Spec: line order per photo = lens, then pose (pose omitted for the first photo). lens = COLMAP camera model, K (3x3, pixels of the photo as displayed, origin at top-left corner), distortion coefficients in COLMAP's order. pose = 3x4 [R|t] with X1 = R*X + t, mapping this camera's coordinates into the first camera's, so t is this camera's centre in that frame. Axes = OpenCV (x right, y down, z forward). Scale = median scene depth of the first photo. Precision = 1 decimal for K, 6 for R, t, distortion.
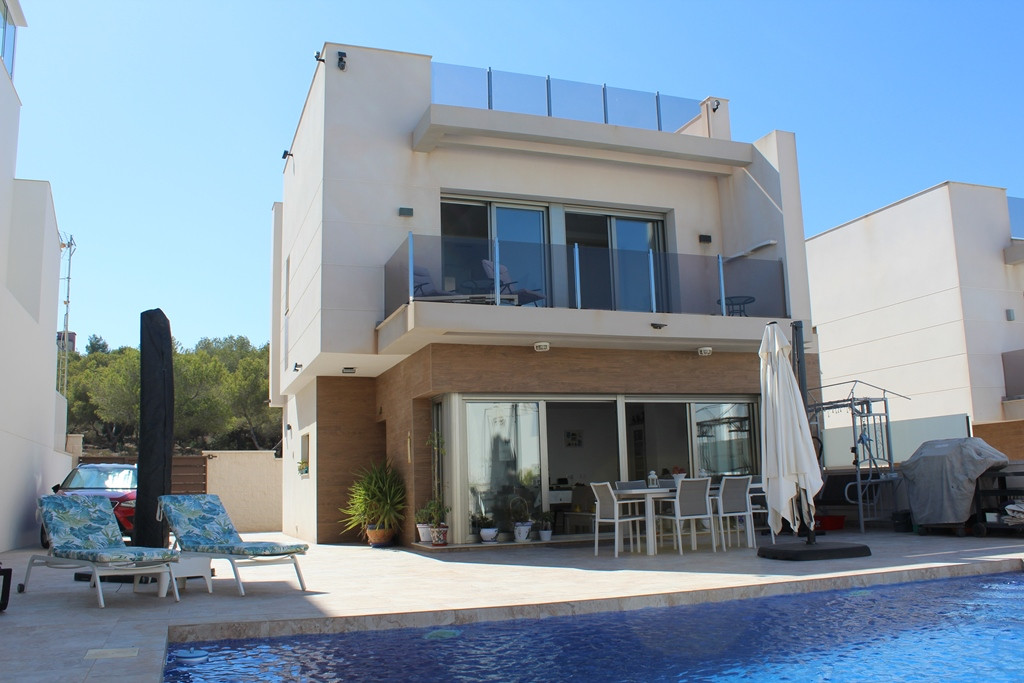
lens RADIAL K [[861.3, 0, 509.7], [0, 861.3, 347.8], [0, 0, 1]] dist [-0.114907, 0.065496]
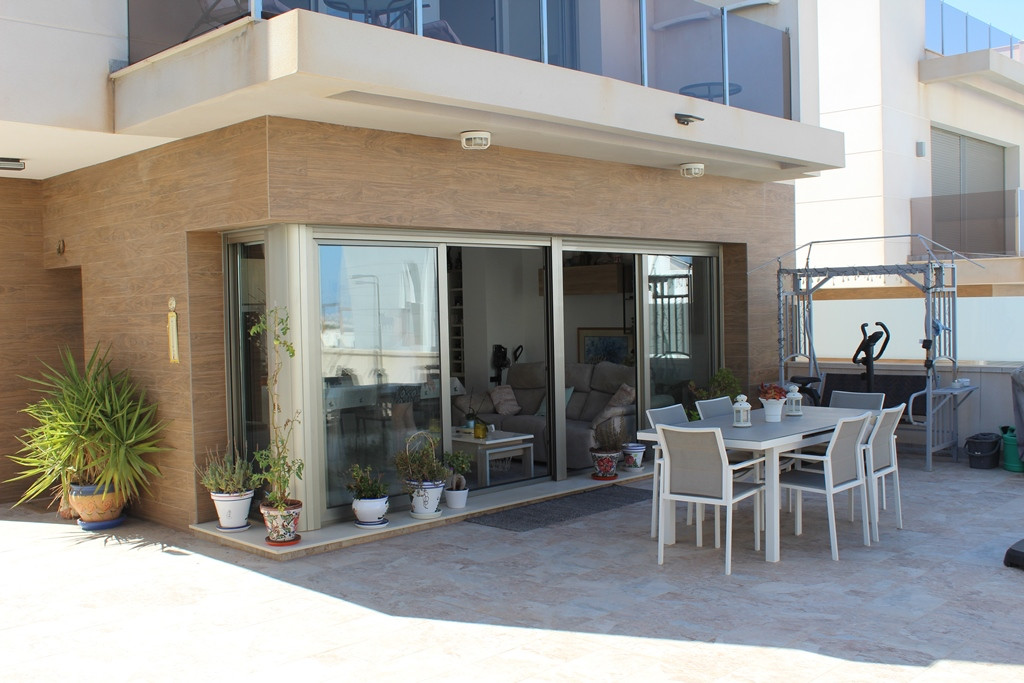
lens RADIAL K [[1042.6, 0, 512.7], [0, 1042.6, 335.4], [0, 0, 1]] dist [-0.109541, 0.000000]
pose [[0.906826, -0.001653, 0.421501, -0.191482], [-0.070276, 0.985402, 0.155059, 0.014786], [-0.415605, -0.170233, 0.893473, 0.405022]]
